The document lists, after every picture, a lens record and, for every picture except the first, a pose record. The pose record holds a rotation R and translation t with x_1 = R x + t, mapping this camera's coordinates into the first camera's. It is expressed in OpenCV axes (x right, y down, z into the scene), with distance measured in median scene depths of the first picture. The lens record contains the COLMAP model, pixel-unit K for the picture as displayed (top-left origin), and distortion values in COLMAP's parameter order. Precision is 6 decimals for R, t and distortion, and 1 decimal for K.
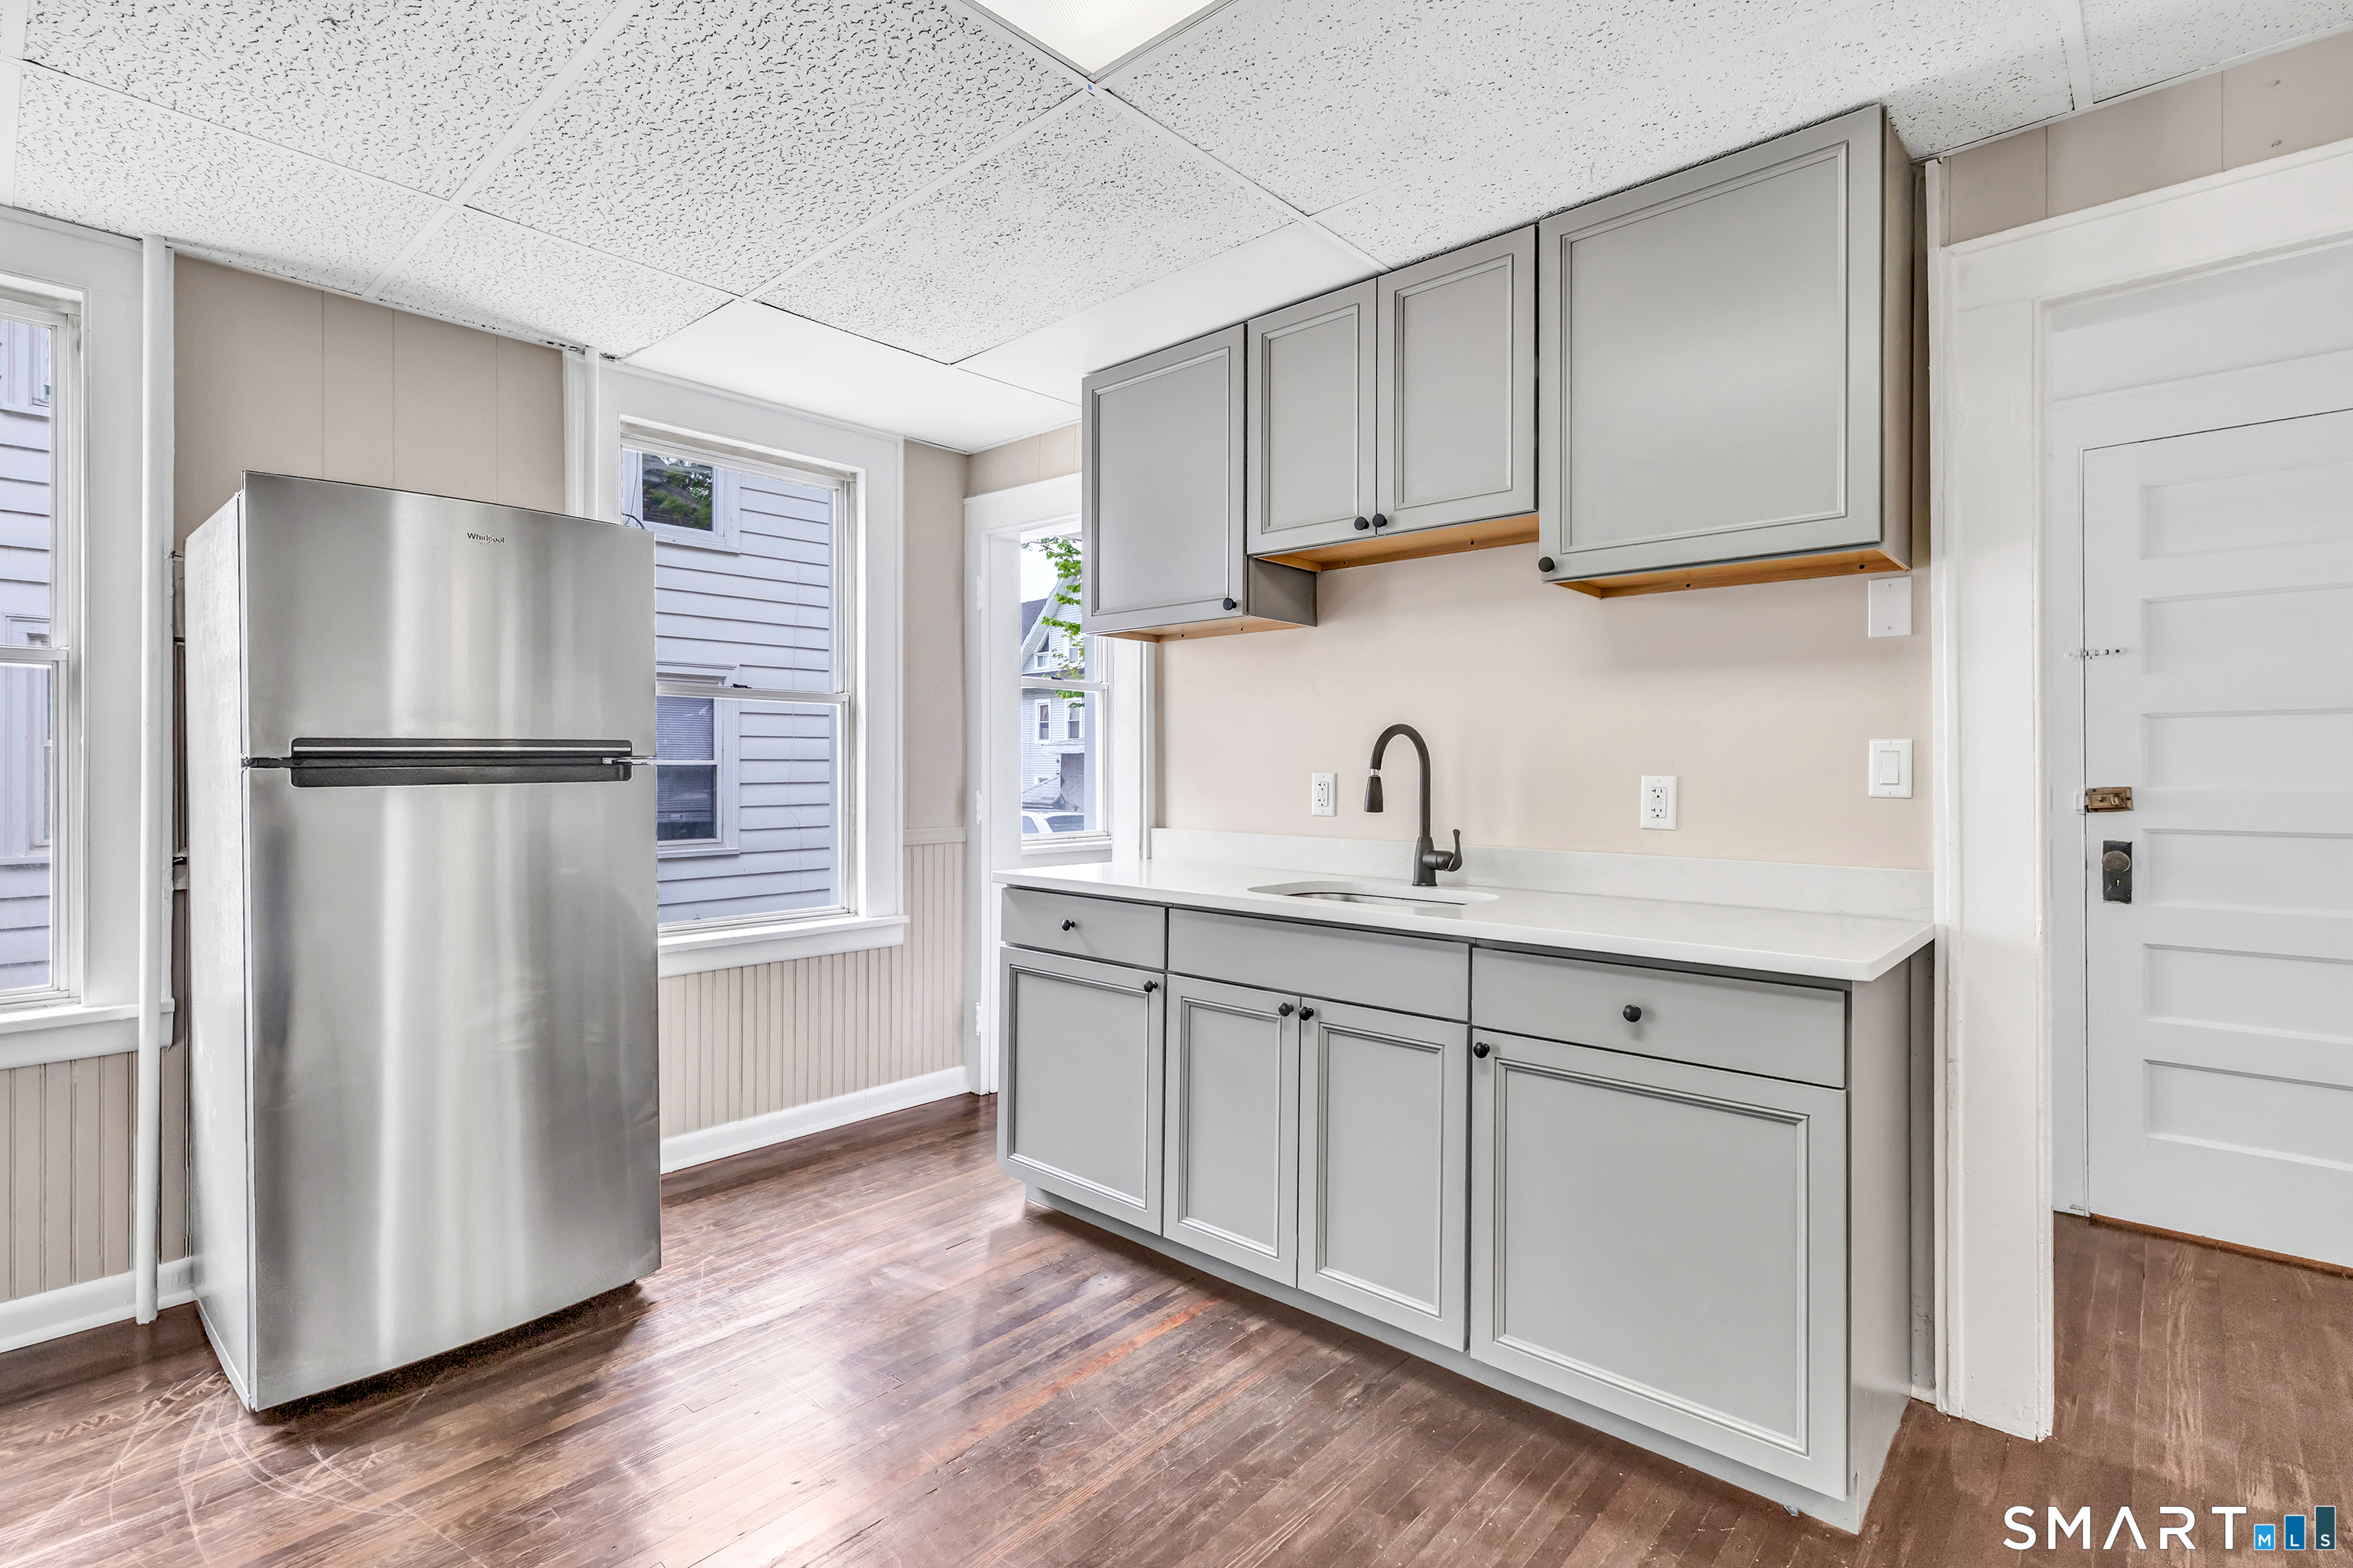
lens RADIAL K [[1114.2, 0, 1175.8], [0, 1114.2, 763.7], [0, 0, 1]] dist [-0.001317, -0.000001]
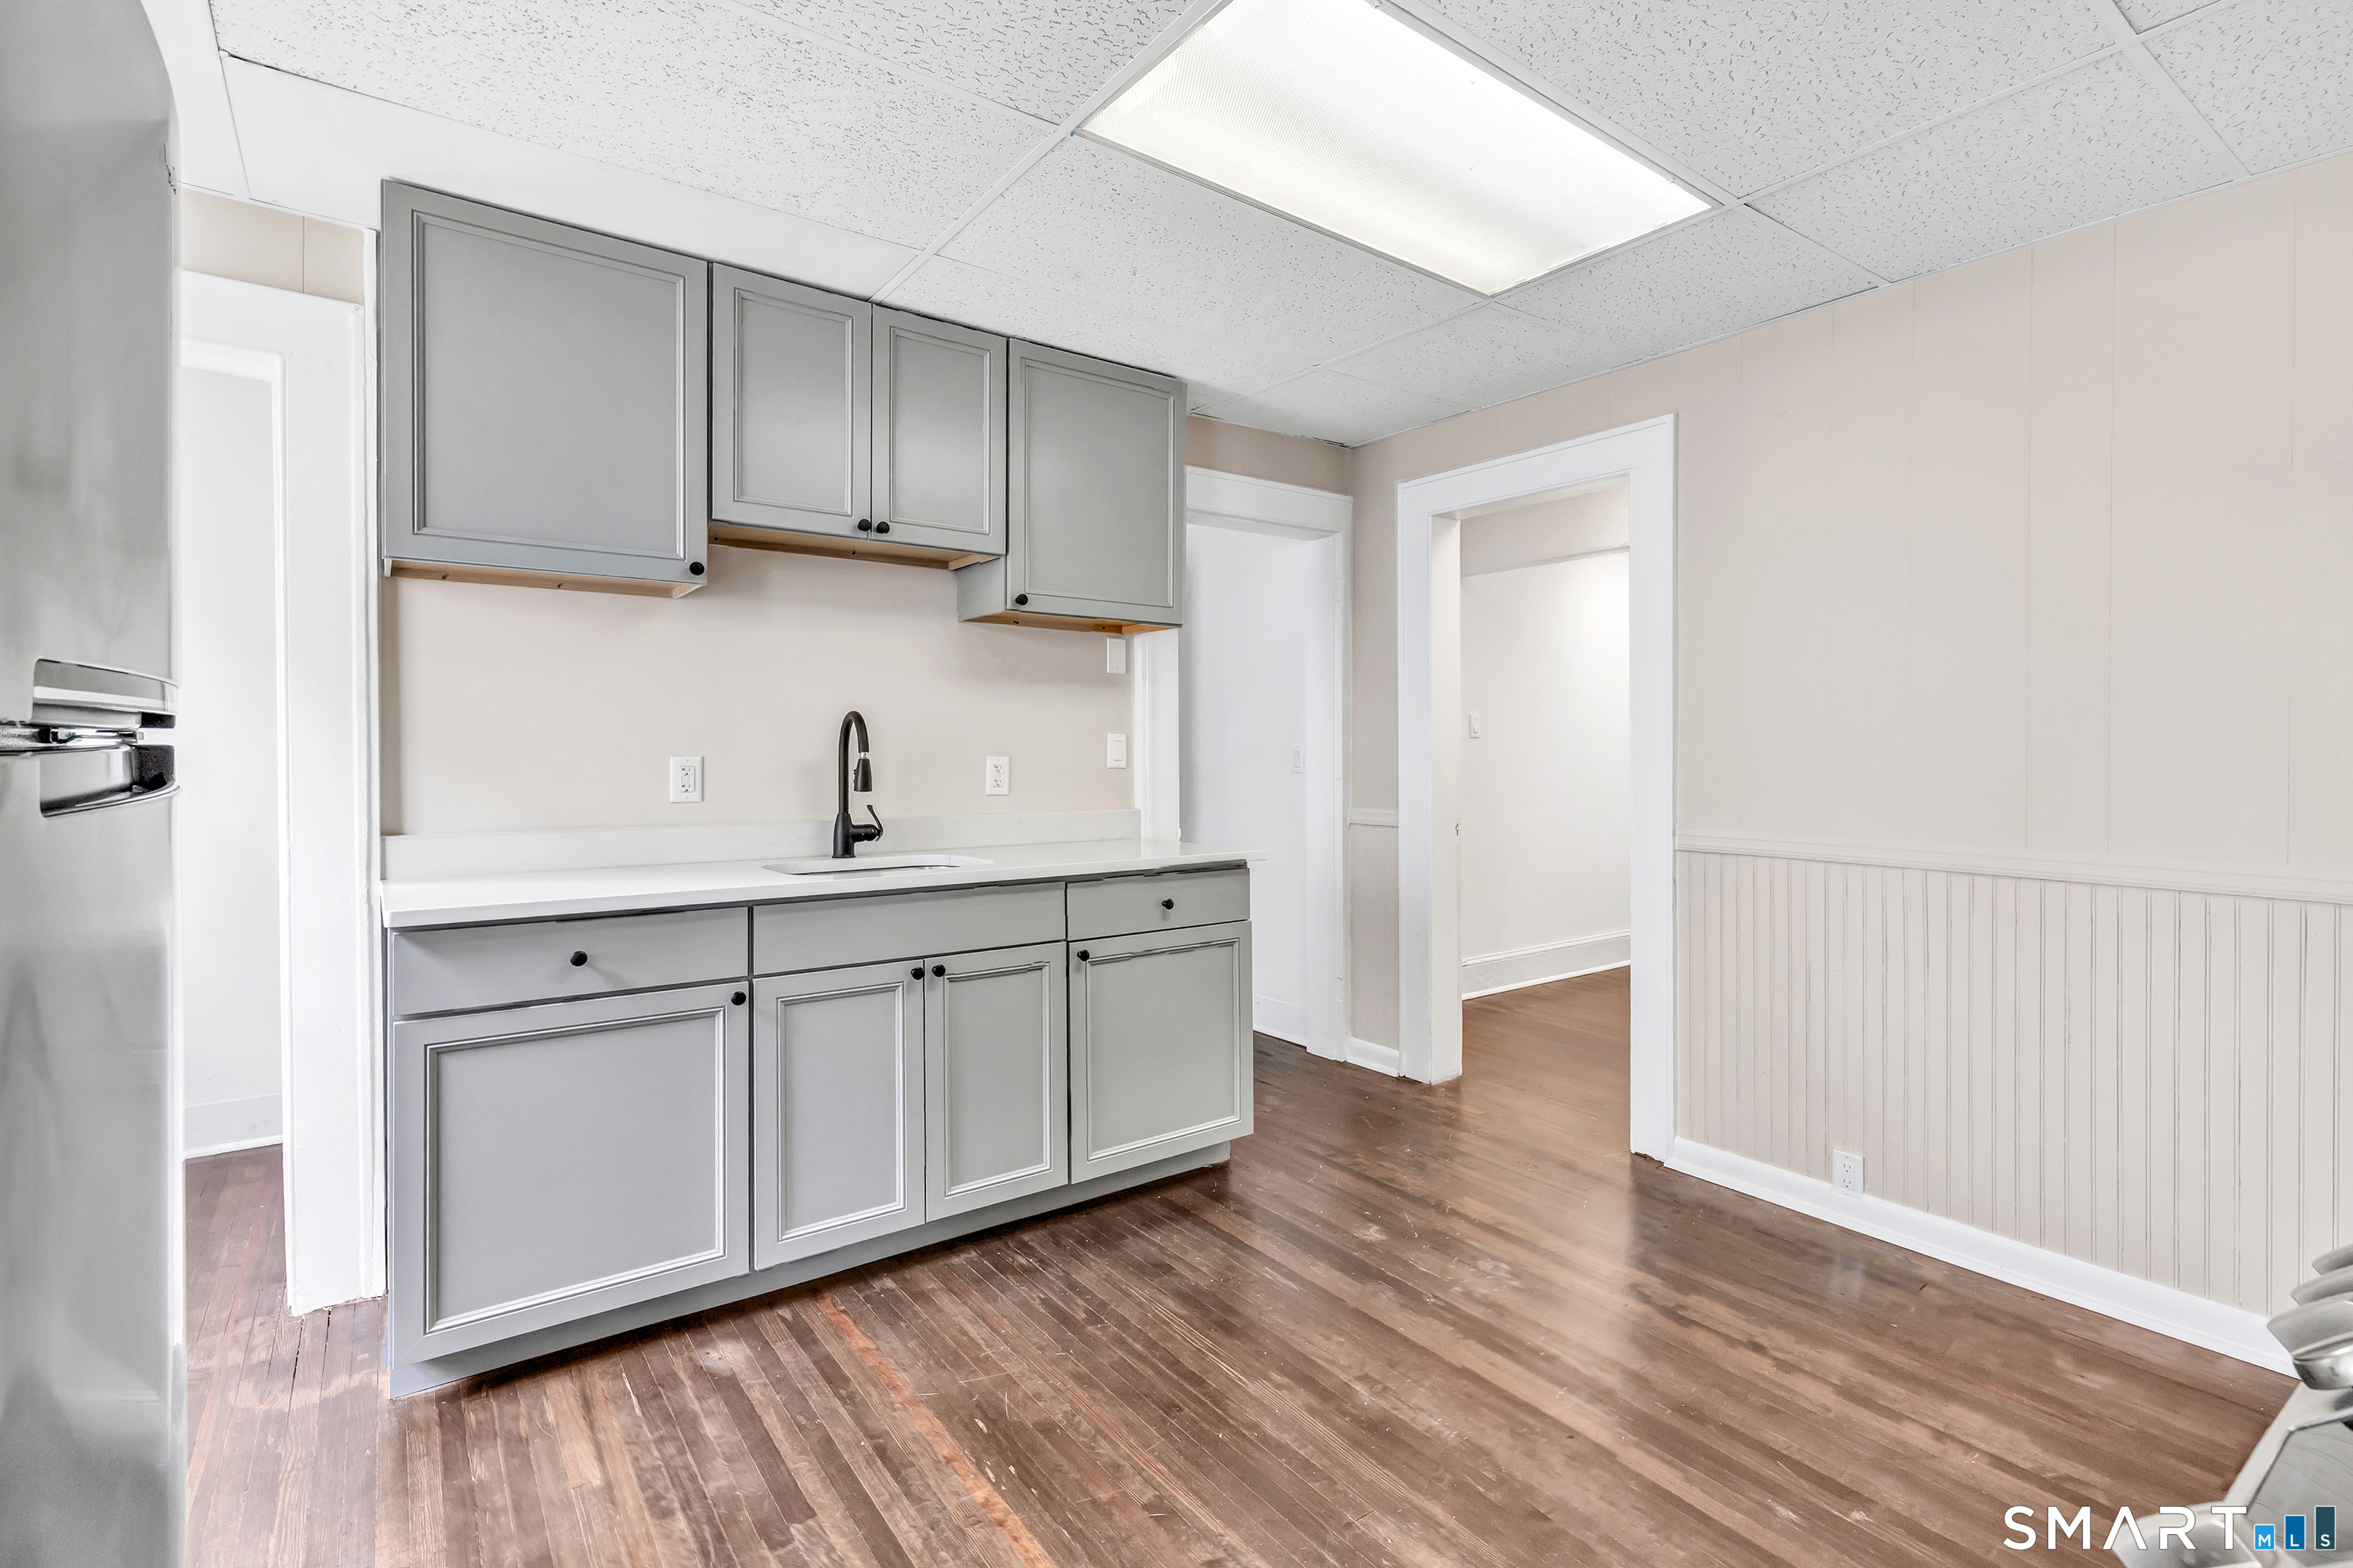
lens RADIAL K [[1069.1, 0, 1170.7], [0, 1069.1, 756.4], [0, 0, 1]] dist [0.001129, 0.000313]
pose [[0.204716, -0.006281, 0.978801, -0.836937], [-0.002428, 0.999973, 0.006924, 0.001164], [-0.978818, -0.003794, 0.204695, 0.523824]]
